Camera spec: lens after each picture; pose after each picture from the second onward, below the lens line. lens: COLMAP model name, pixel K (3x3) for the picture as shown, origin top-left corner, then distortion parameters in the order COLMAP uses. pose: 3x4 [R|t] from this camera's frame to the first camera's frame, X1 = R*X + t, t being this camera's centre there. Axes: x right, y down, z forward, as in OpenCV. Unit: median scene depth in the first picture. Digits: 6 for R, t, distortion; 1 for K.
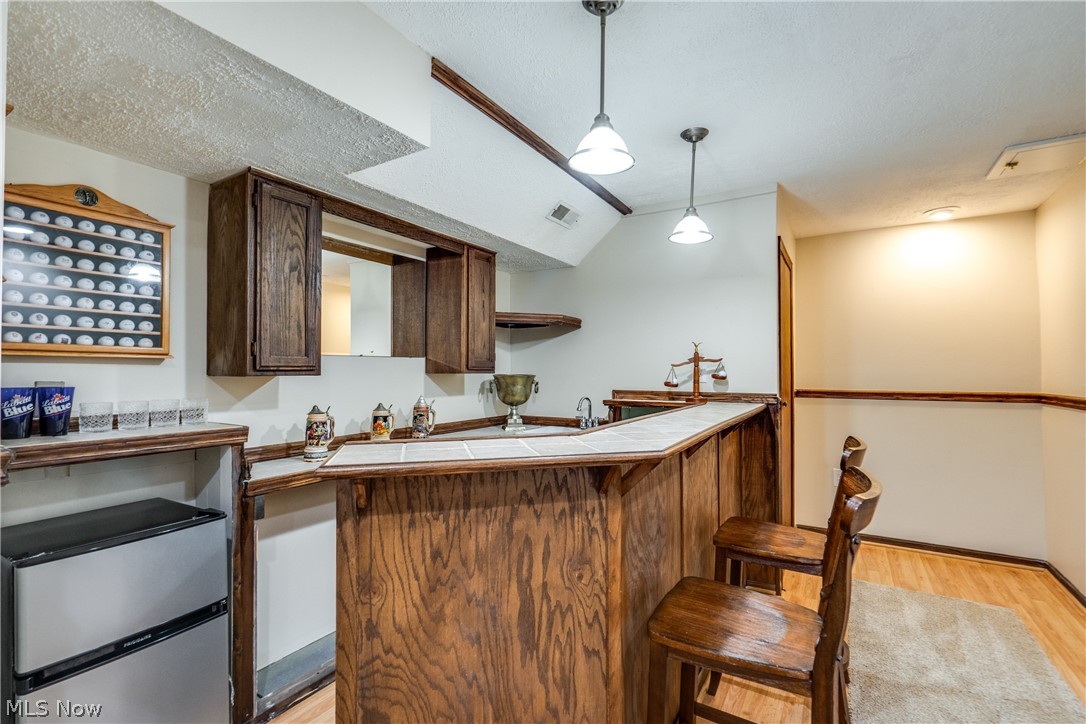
lens RADIAL K [[488.3, 0, 558.1], [0, 488.3, 361.0], [0, 0, 1]] dist [-0.000697, 0.000627]
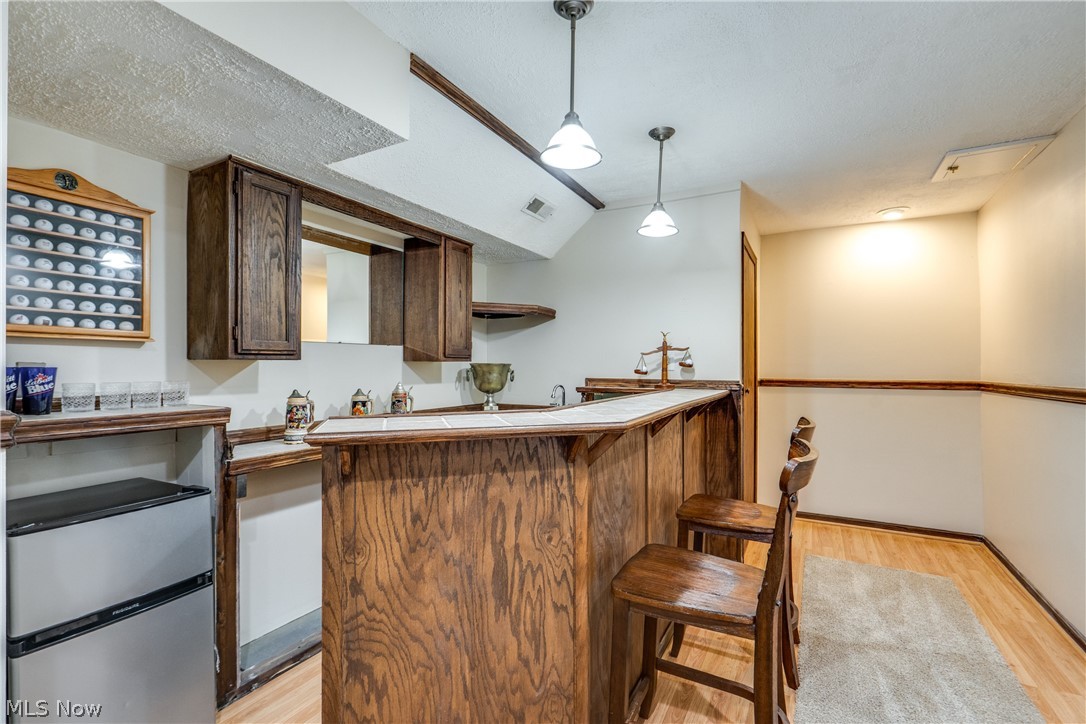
lens RADIAL K [[483.0, 0, 557.9], [0, 483.0, 359.9], [0, 0, 1]] dist [-0.001559, 0.000871]
pose [[0.998878, 0.001533, 0.047325, 0.007962], [-0.002017, 0.999946, 0.010161, 0.020953], [-0.047306, -0.010246, 0.998828, -0.049220]]
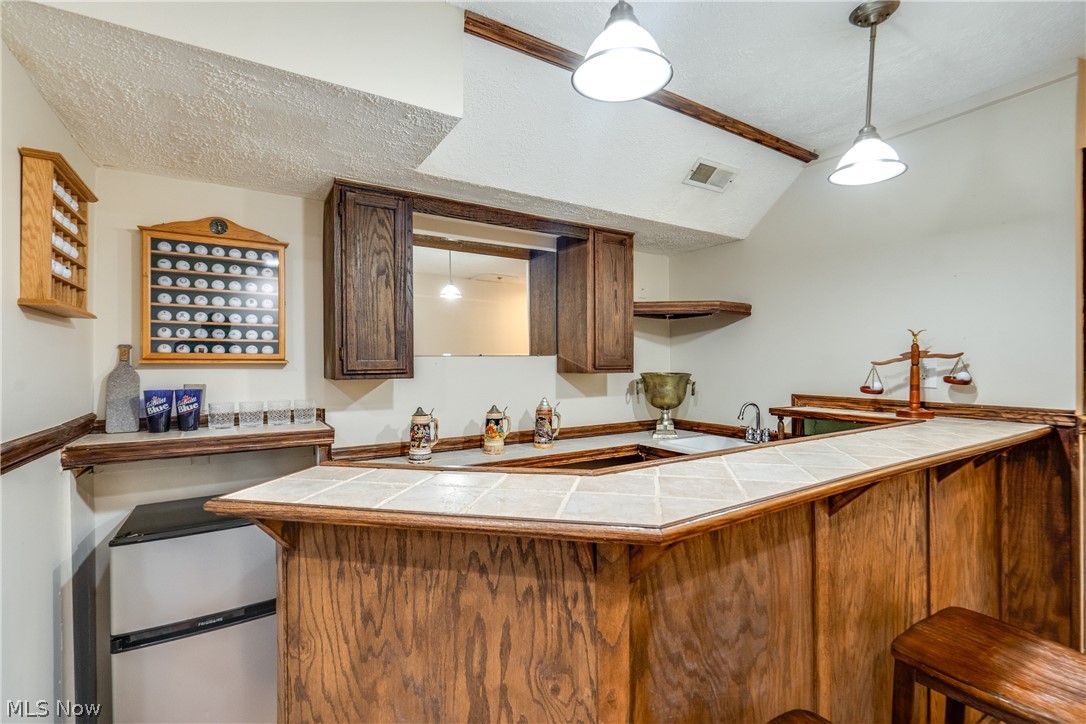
lens RADIAL K [[495.9, 0, 537.0], [0, 495.9, 361.7], [0, 0, 1]] dist [-0.003598, 0.001751]
pose [[0.890072, -0.004121, -0.455801, 0.226835], [0.012522, 0.999803, 0.015412, -0.018963], [0.455648, -0.019425, 0.889948, 0.253488]]
